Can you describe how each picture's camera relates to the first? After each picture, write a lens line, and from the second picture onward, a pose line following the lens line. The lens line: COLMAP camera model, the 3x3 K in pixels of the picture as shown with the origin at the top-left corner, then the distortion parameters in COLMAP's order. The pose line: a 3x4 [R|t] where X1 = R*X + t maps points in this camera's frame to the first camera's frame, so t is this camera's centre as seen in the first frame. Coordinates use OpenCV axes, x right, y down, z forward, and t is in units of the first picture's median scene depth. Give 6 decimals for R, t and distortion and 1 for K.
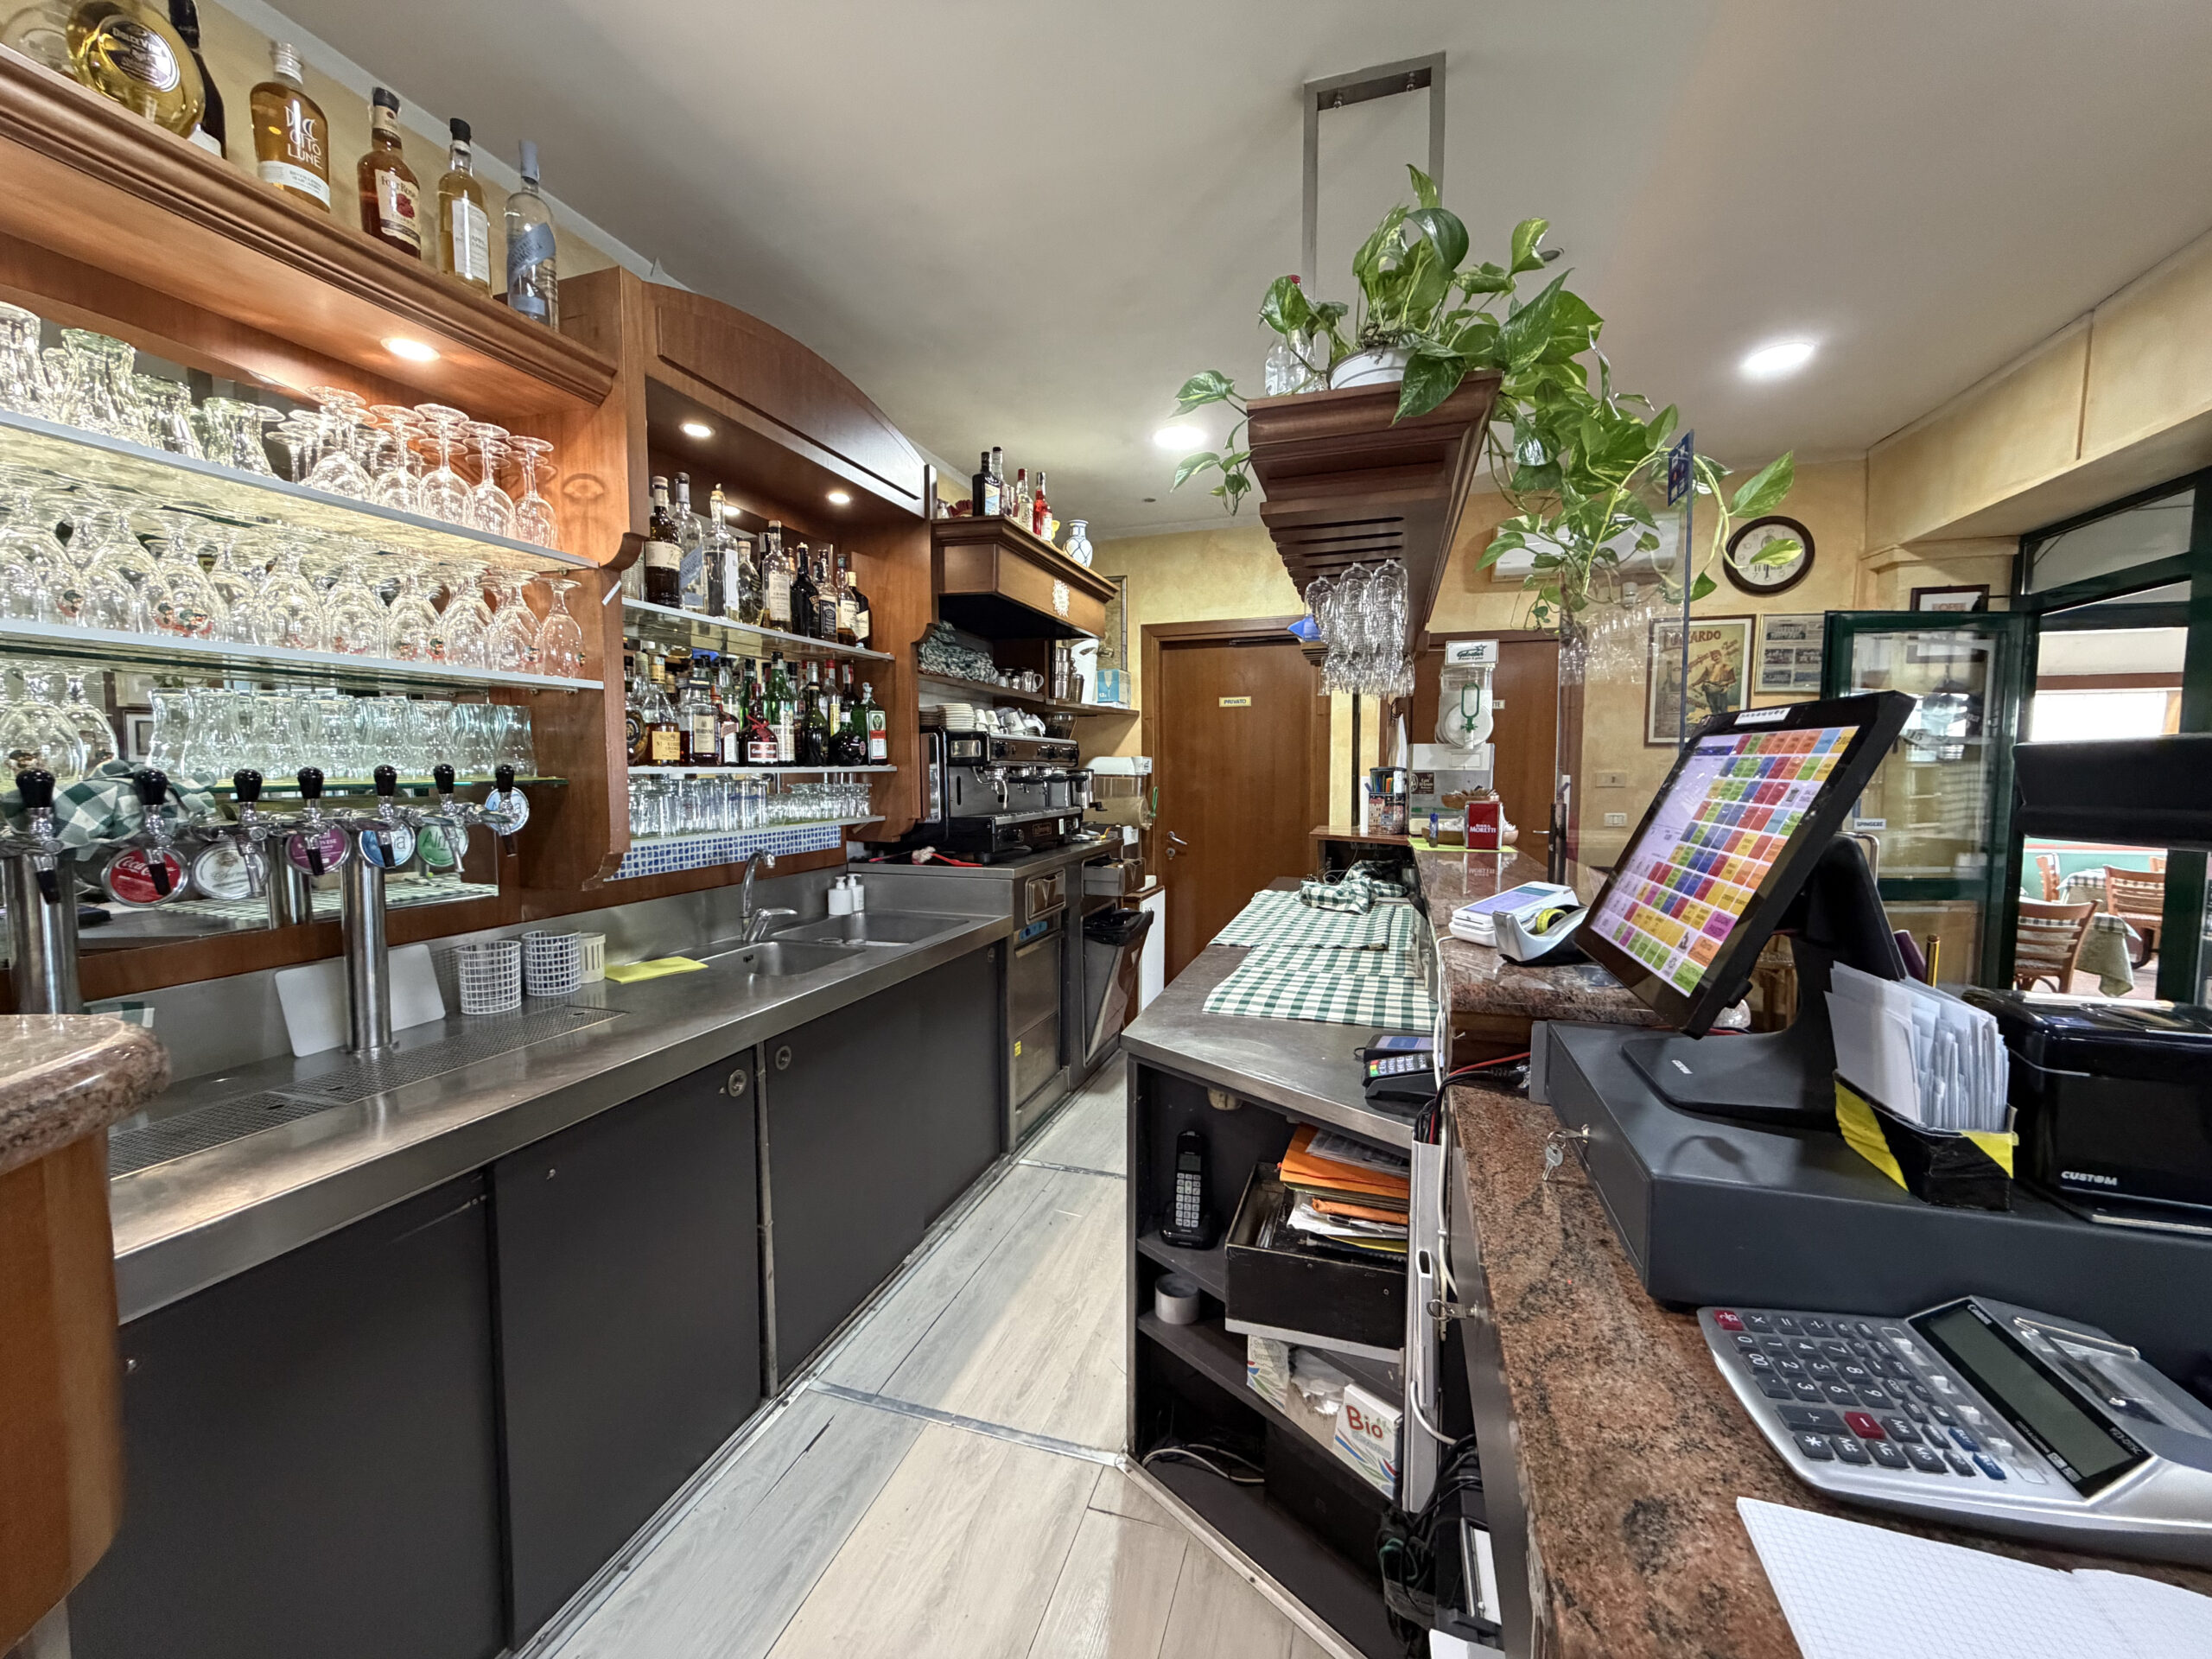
lens RADIAL K [[883.1, 0, 1098.8], [0, 883.1, 829.8], [0, 0, 1]] dist [0.000654, -0.000486]
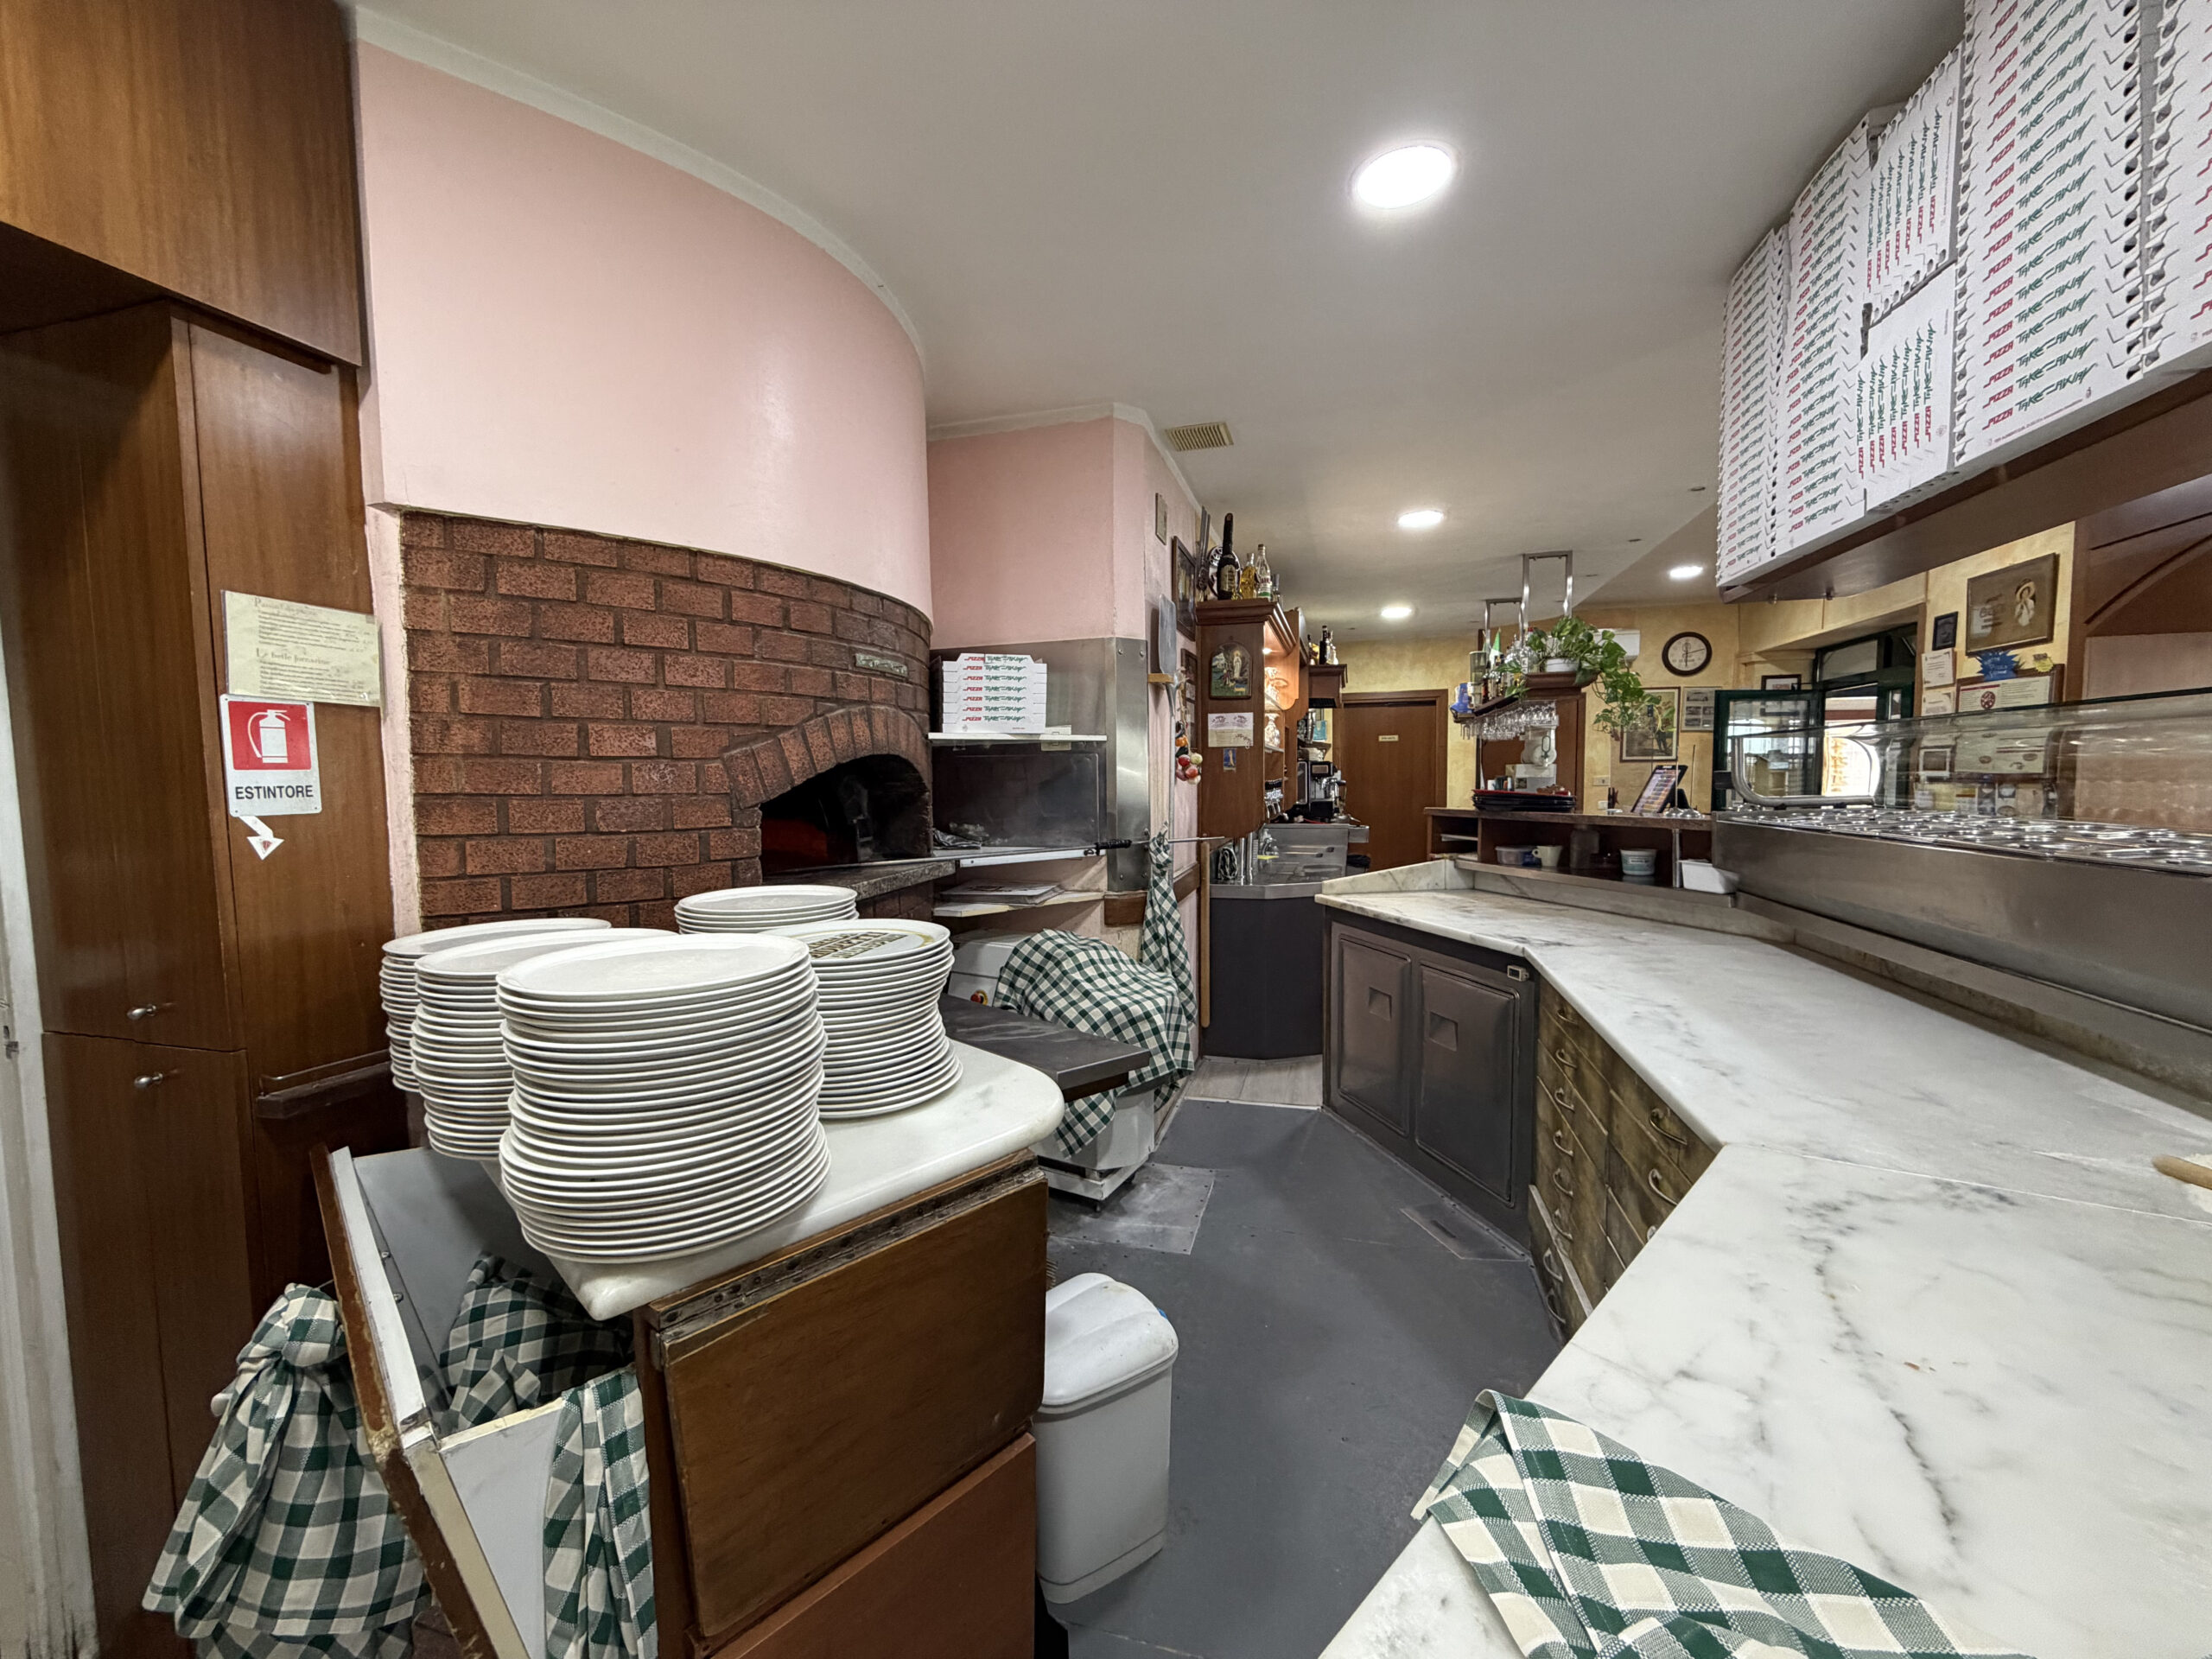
lens RADIAL K [[883.1, 0, 1098.8], [0, 883.1, 829.8], [0, 0, 1]] dist [0.000654, -0.000486]
pose [[0.998688, -0.012089, 0.049768, -0.536118], [0.012540, 0.999883, -0.008753, 0.043944], [-0.049656, 0.009366, 0.998722, -0.740814]]
